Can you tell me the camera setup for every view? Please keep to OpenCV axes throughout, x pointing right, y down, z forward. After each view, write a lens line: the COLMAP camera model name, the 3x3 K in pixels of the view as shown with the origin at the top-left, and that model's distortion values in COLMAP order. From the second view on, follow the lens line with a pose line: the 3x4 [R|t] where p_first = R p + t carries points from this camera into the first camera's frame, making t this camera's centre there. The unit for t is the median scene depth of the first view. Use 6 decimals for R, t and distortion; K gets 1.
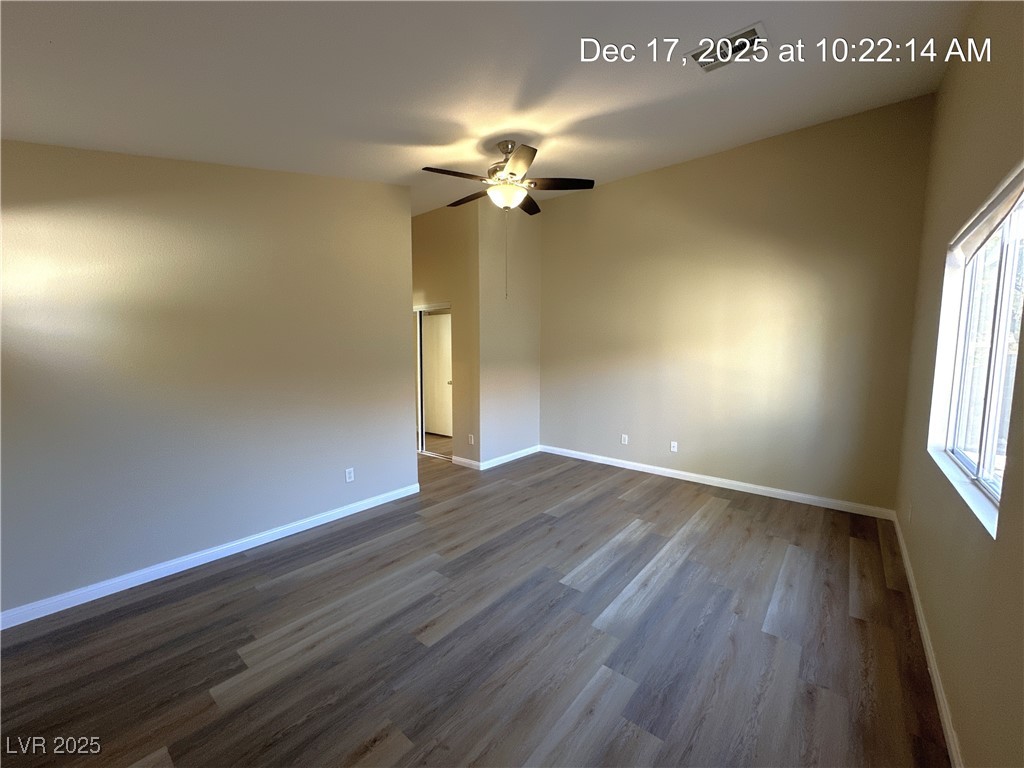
lens RADIAL K [[407.2, 0, 512.0], [0, 407.2, 384.0], [0, 0, 1]] dist [-0.001226, 0.000309]
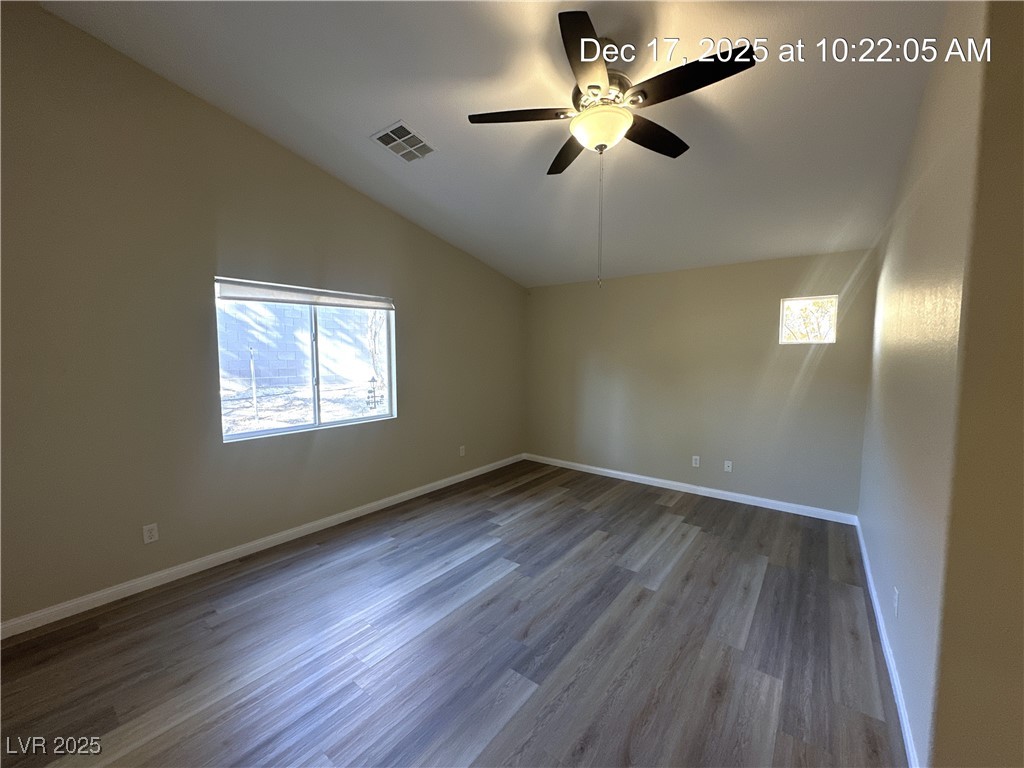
lens RADIAL K [[407.2, 0, 512.0], [0, 407.2, 384.0], [0, 0, 1]] dist [-0.001226, 0.000309]
pose [[-0.999272, -0.002456, -0.038074, 0.187336], [-0.008373, 0.987713, 0.156057, -0.199947], [0.037223, 0.156262, -0.987014, 2.091855]]
